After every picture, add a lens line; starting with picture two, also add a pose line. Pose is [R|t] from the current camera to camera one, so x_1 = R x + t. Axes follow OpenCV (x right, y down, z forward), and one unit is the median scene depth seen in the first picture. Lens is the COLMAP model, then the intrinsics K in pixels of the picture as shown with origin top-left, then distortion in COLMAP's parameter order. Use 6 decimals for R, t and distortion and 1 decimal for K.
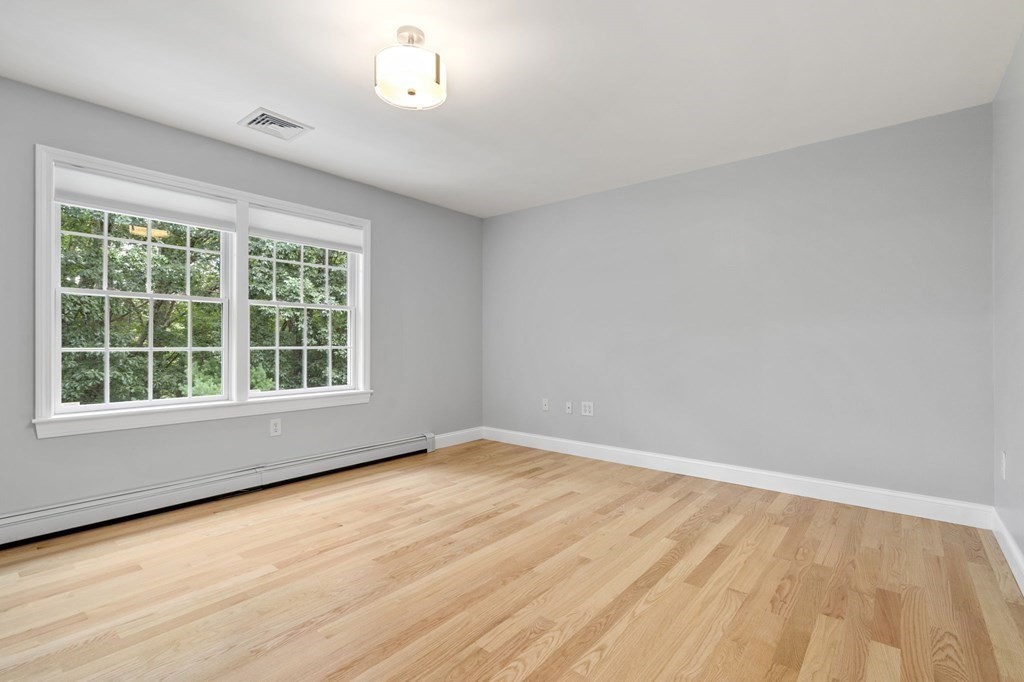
lens RADIAL K [[477.5, 0, 515.4], [0, 477.5, 341.5], [0, 0, 1]] dist [-0.001270, -0.000907]
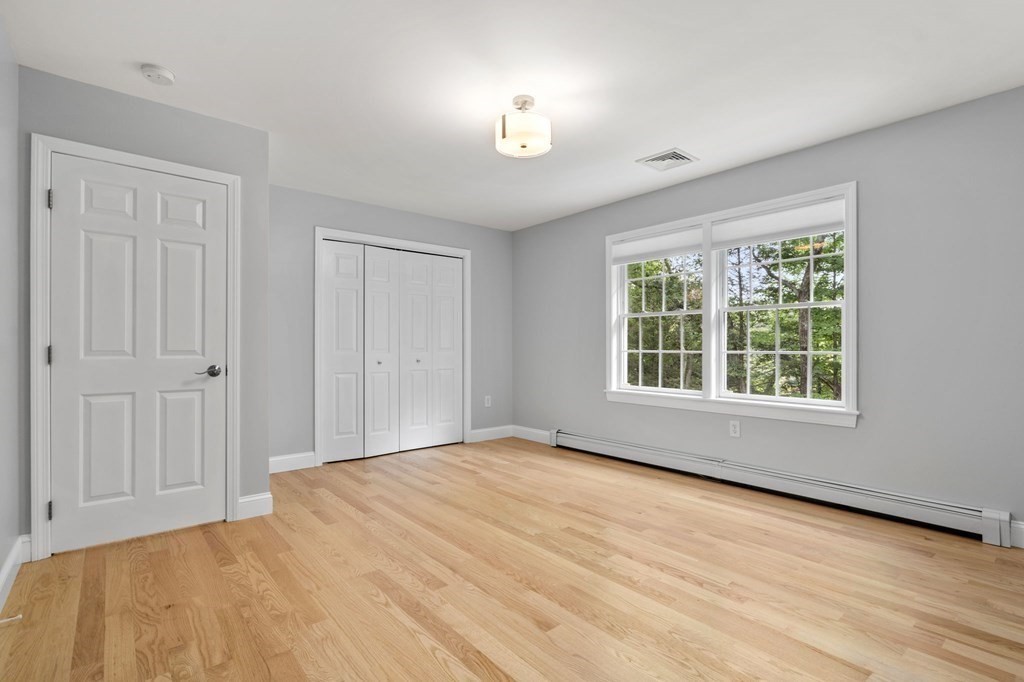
lens RADIAL K [[477.5, 0, 510.5], [0, 477.5, 344.6], [0, 0, 1]] dist [-0.001270, -0.000907]
pose [[-0.189254, -0.007051, -0.981903, 0.712678], [0.002774, 0.999966, -0.007715, 0.004895], [0.981924, -0.004184, -0.189228, 0.845139]]
